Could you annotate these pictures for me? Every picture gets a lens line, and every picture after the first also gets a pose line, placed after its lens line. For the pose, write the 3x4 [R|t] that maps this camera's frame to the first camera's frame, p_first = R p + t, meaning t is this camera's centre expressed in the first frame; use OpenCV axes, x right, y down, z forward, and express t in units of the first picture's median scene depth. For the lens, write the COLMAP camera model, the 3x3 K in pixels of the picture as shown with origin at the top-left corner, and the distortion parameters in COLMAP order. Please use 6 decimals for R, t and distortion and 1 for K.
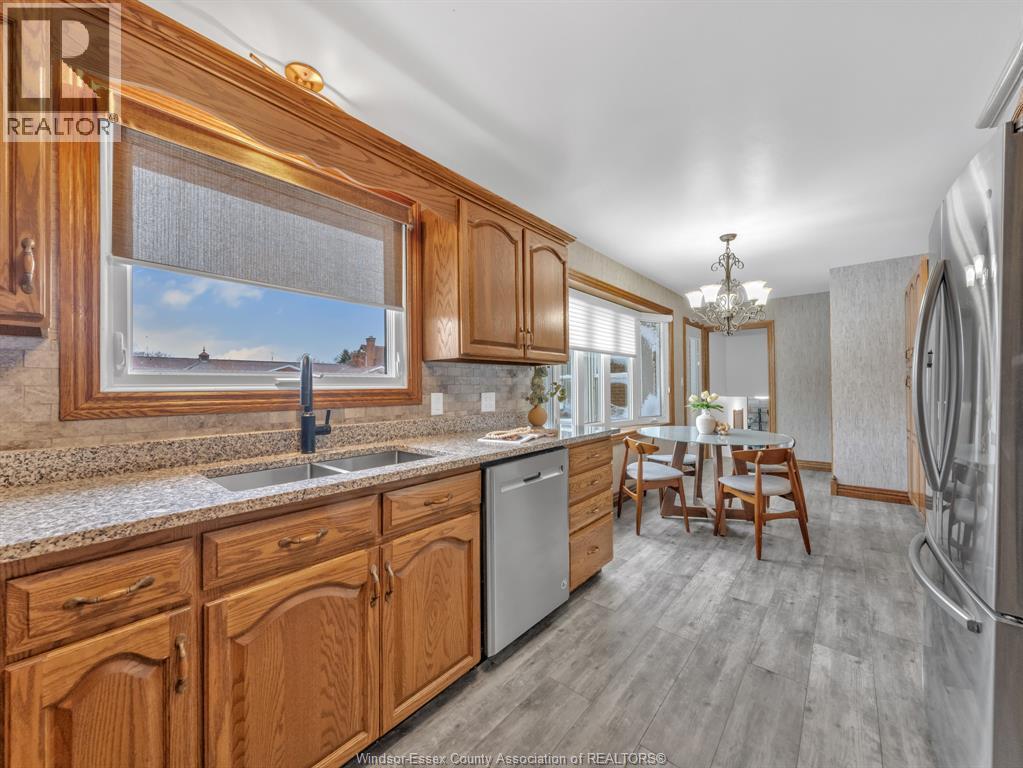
lens RADIAL K [[388.9, 0, 512.3], [0, 388.9, 385.9], [0, 0, 1]] dist [0.000679, -0.000410]
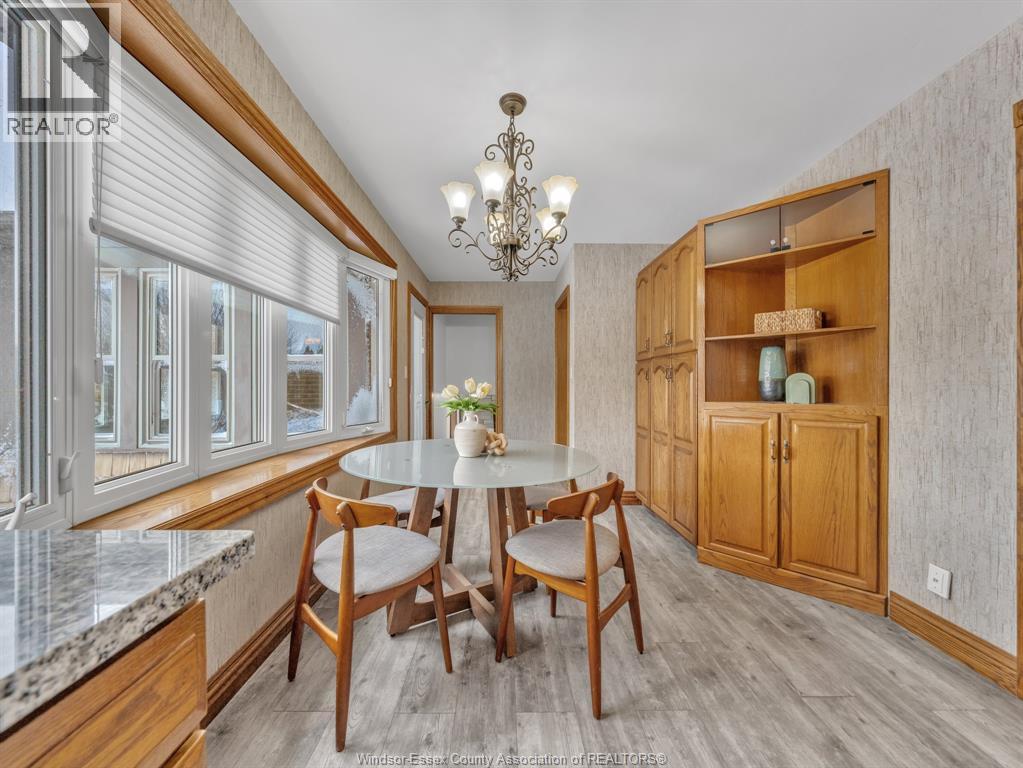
lens RADIAL K [[388.9, 0, 512.3], [0, 388.9, 385.9], [0, 0, 1]] dist [0.000679, -0.000410]
pose [[0.745428, 0.010192, 0.666508, 0.172620], [-0.009806, 0.999943, -0.004323, 0.025233], [-0.666514, -0.003313, 0.745485, 0.545221]]
